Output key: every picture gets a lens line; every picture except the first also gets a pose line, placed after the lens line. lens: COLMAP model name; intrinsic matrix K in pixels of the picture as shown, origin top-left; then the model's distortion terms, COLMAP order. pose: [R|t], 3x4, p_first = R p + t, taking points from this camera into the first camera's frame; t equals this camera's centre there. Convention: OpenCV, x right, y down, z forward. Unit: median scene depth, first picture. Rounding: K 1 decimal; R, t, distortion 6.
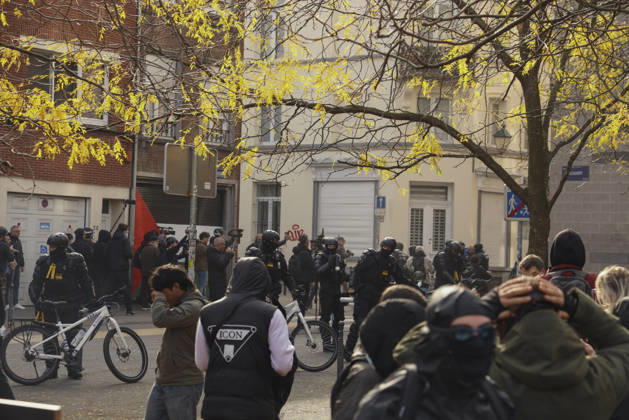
lens RADIAL K [[722.6, 0, 314.5], [0, 722.6, 210.0], [0, 0, 1]] dist [0.000922, 0.009118]
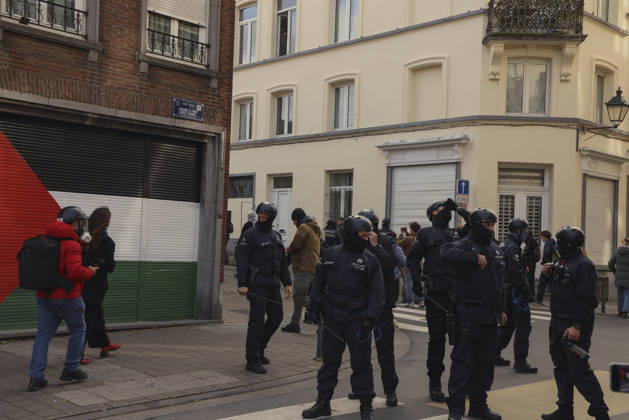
lens RADIAL K [[722.6, 0, 314.5], [0, 722.6, 210.0], [0, 0, 1]] dist [0.000922, 0.009118]
pose [[0.993718, 0.005811, -0.111760, 0.013143], [-0.004821, 0.999947, 0.009122, 0.008129], [0.111808, -0.008526, 0.993693, 0.135479]]
